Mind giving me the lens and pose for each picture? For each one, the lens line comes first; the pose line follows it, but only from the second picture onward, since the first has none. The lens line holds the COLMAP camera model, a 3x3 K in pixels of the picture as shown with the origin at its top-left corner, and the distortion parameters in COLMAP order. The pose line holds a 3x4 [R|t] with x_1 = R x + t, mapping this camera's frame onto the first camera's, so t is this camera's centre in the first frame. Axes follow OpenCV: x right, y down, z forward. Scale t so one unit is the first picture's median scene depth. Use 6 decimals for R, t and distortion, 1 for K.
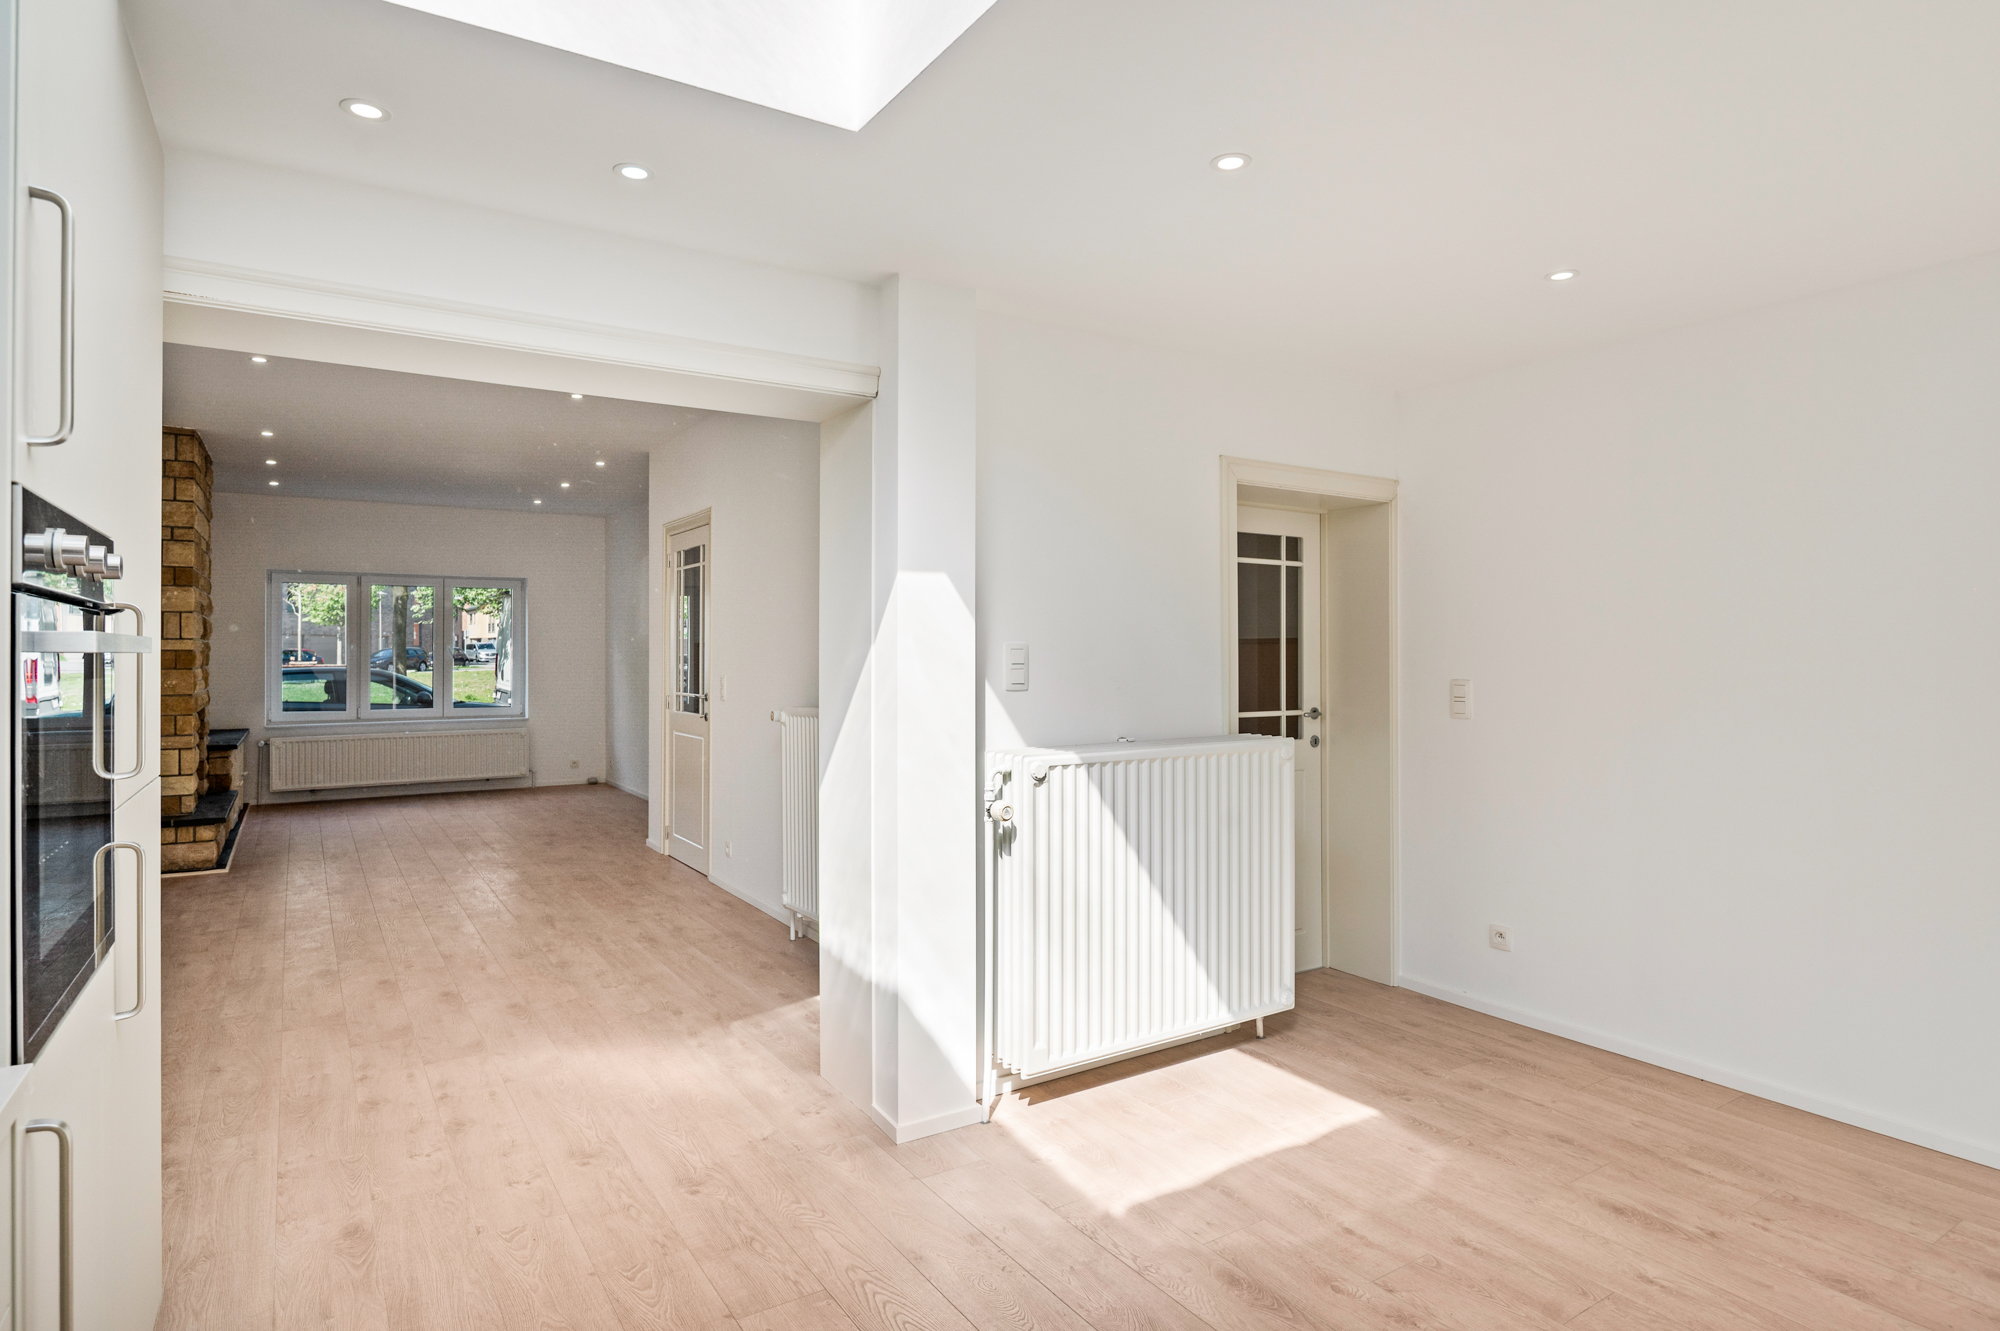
lens RADIAL K [[1080.6, 0, 1005.8], [0, 1080.6, 646.7], [0, 0, 1]] dist [0.002427, -0.015131]
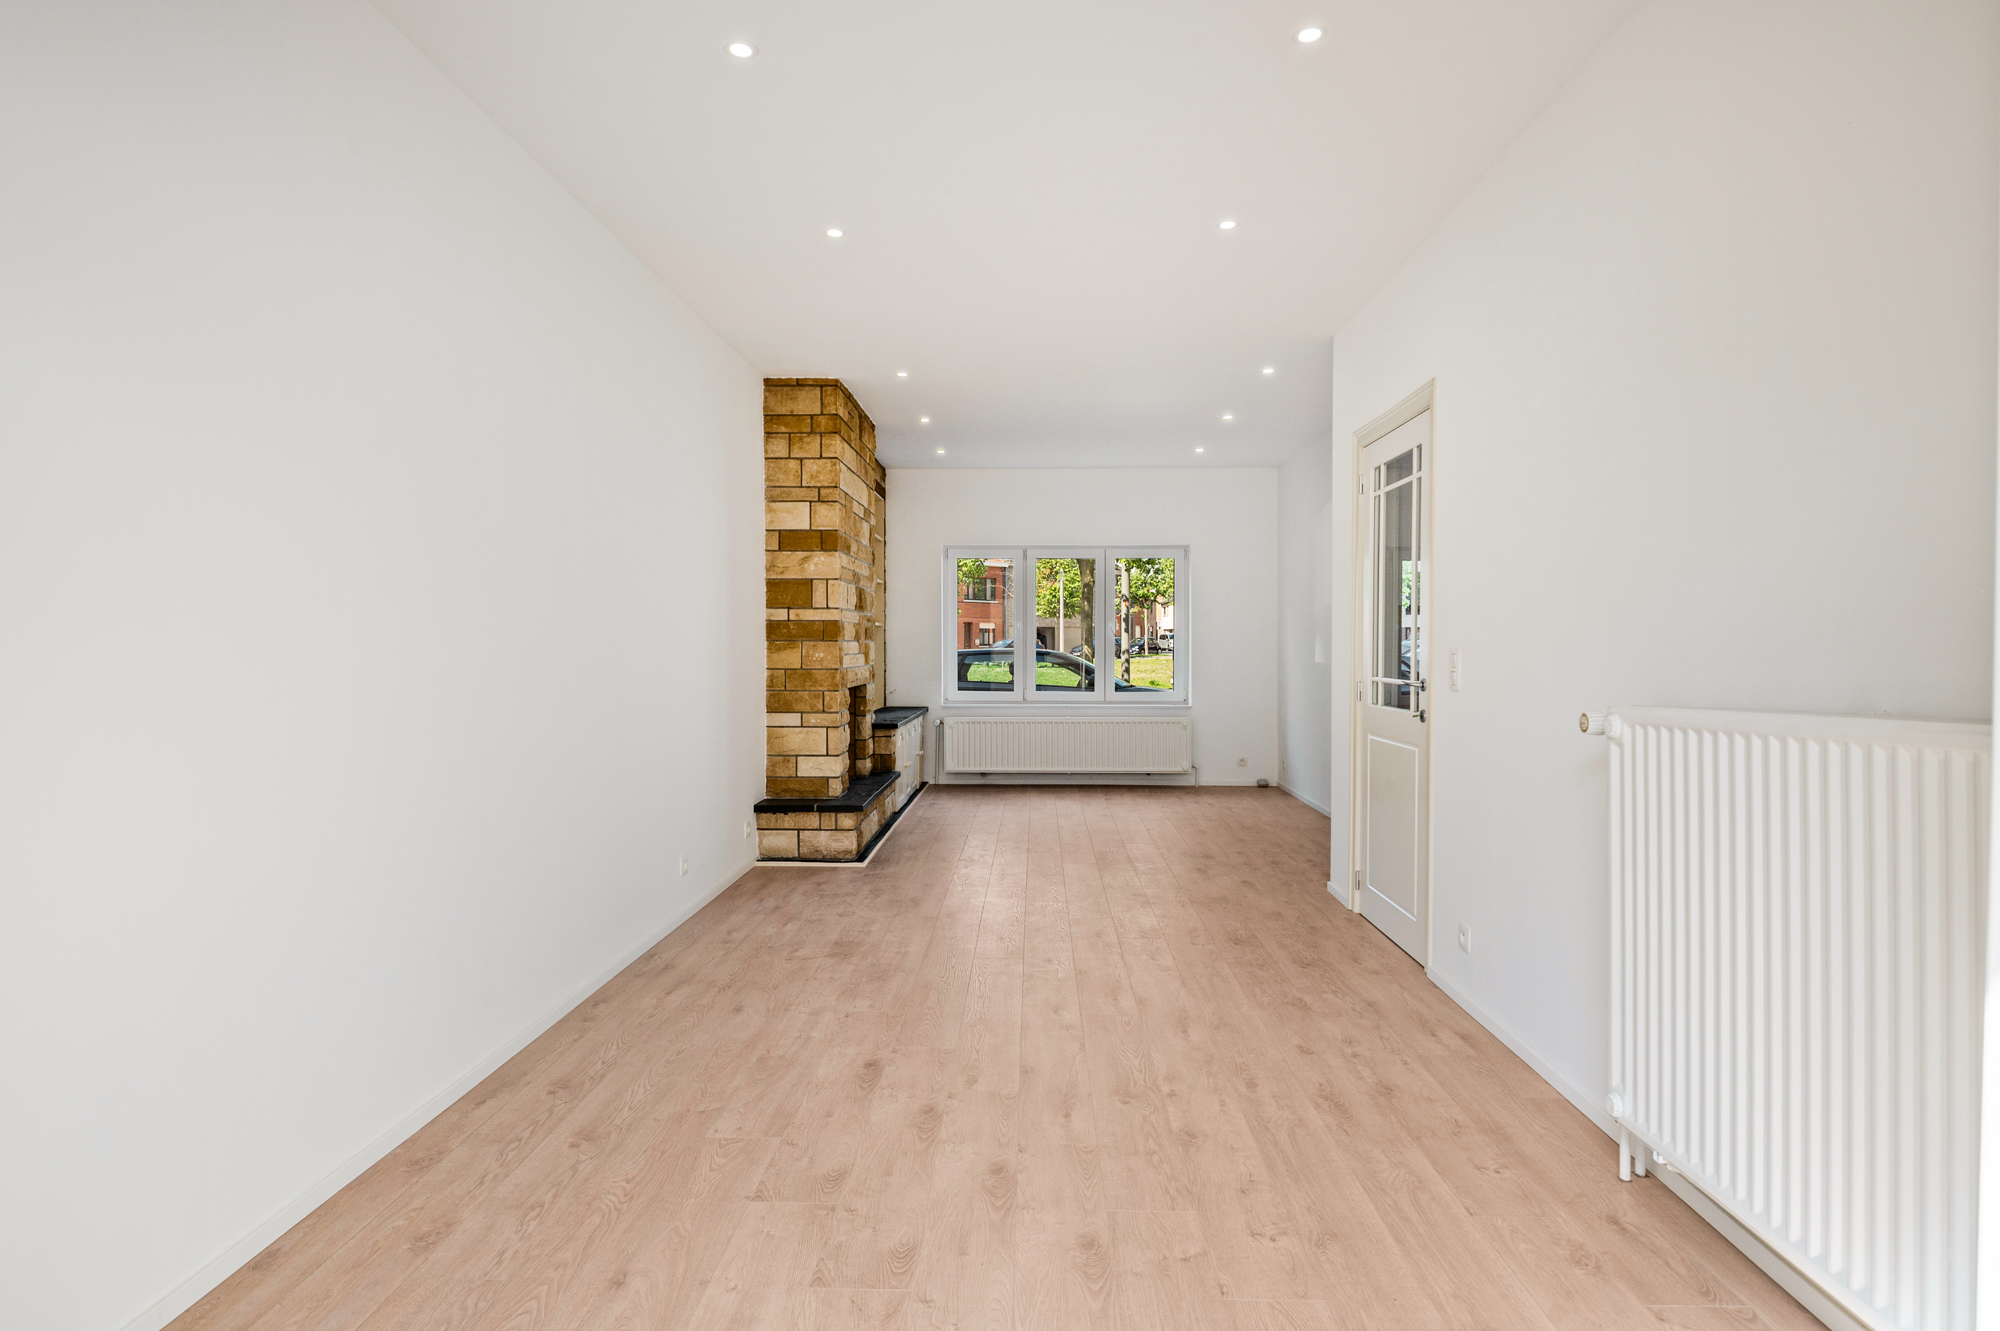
lens RADIAL K [[1080.6, 0, 1005.8], [0, 1080.6, 646.7], [0, 0, 1]] dist [0.002427, -0.015131]
pose [[0.821093, 0.004496, -0.570777, -0.108760], [0.000098, 0.999968, 0.008018, 0.018018], [0.570795, -0.006639, 0.821066, 0.317870]]
